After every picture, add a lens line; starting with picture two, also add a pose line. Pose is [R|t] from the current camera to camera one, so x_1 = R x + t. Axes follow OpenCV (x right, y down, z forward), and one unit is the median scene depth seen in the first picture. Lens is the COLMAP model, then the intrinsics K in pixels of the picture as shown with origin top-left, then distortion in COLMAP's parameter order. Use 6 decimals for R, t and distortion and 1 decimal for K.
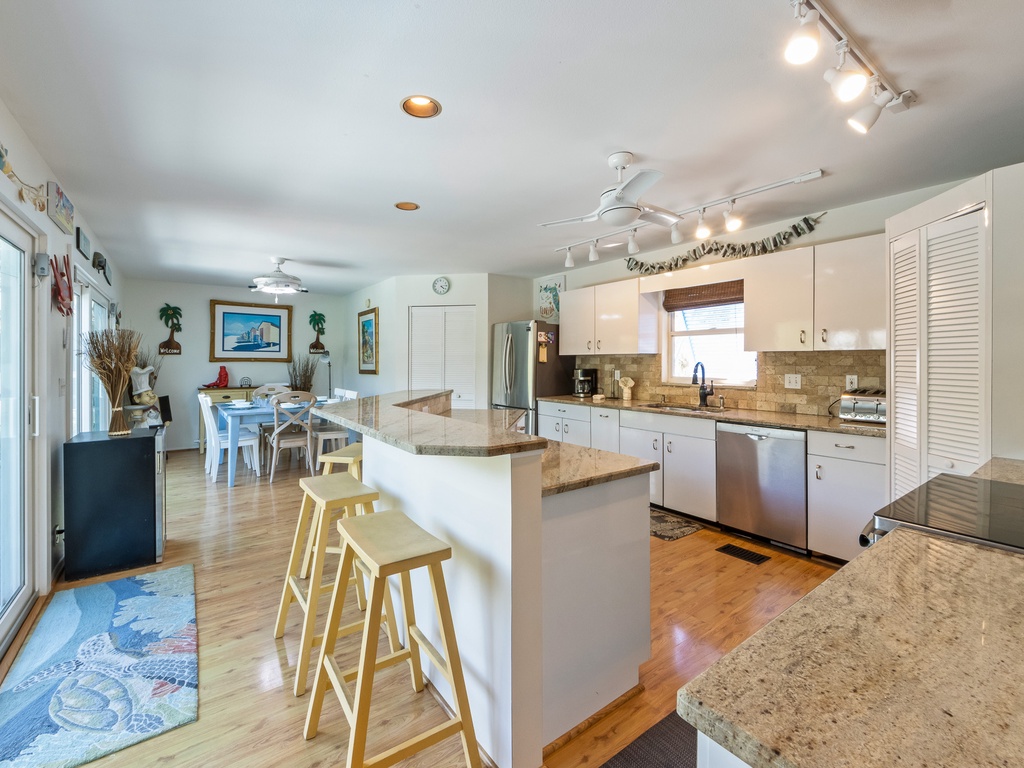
lens RADIAL K [[445.2, 0, 501.9], [0, 445.2, 361.5], [0, 0, 1]] dist [-0.000849, -0.000335]
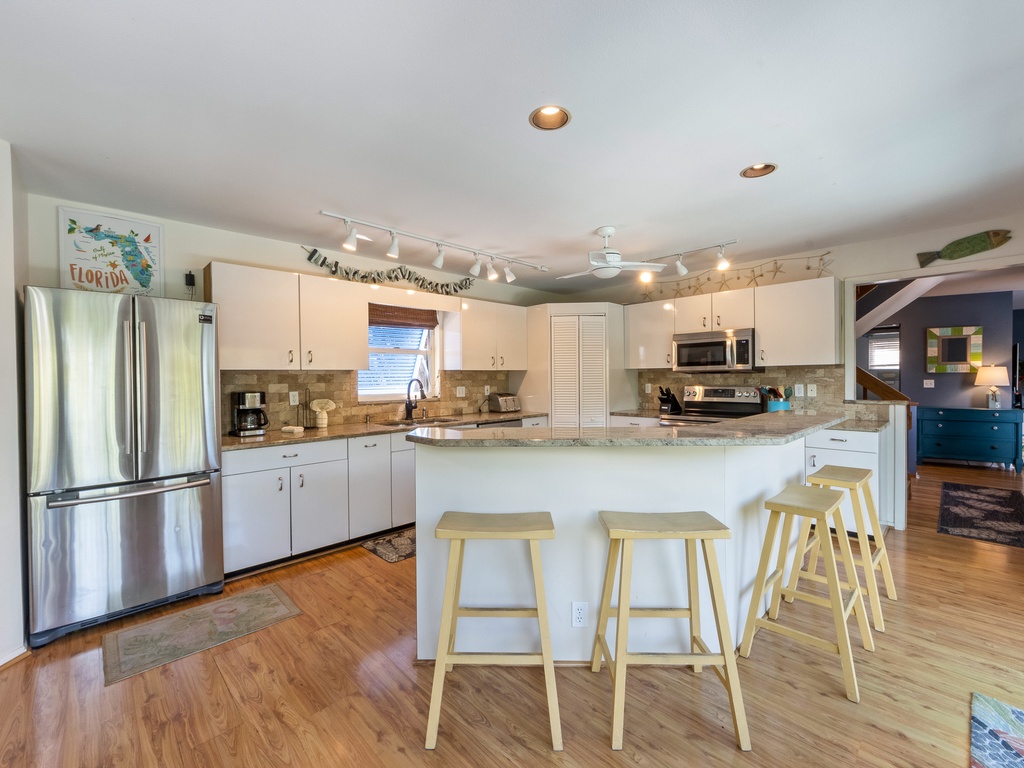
lens RADIAL K [[436.1, 0, 510.1], [0, 436.1, 386.3], [0, 0, 1]] dist [-0.002971, -0.000836]
pose [[-0.150561, -0.021620, 0.988364, -0.579798], [0.010254, 0.999673, 0.023429, -0.002786], [-0.988548, 0.013662, -0.150290, 0.831597]]
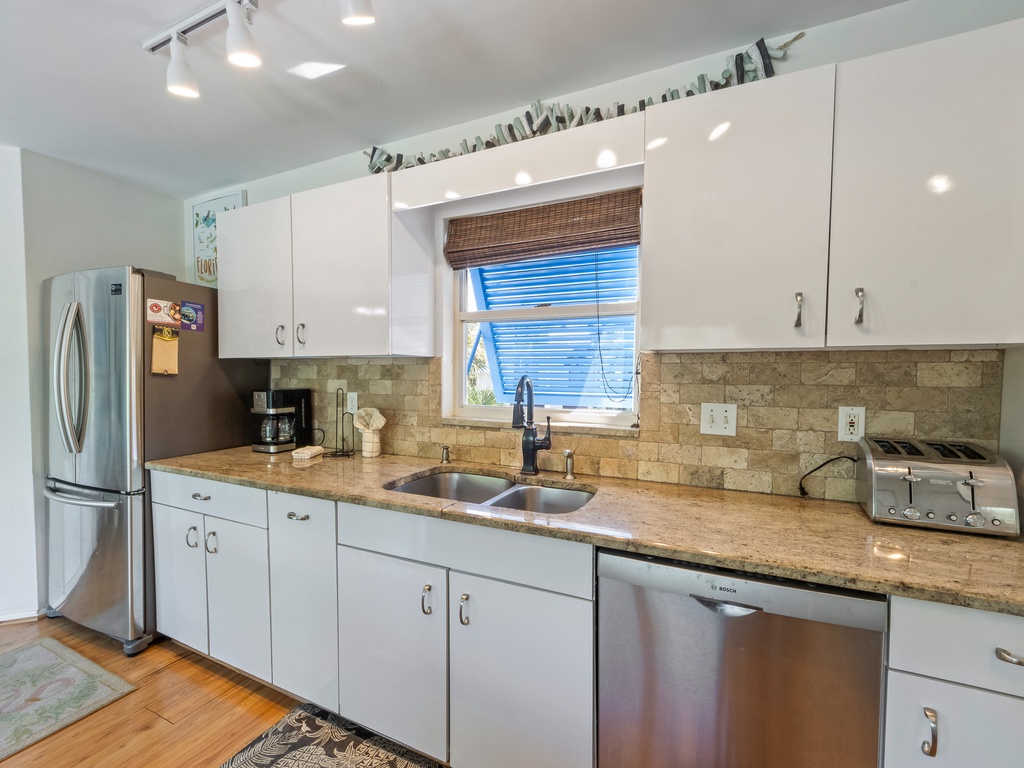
lens RADIAL K [[444.4, 0, 511.1], [0, 444.4, 394.2], [0, 0, 1]] dist [0.001512, -0.000004]
pose [[0.874408, -0.019197, 0.484811, 0.196994], [-0.003913, 0.998905, 0.046612, -0.000918], [-0.485175, -0.042655, 0.873376, 0.558895]]
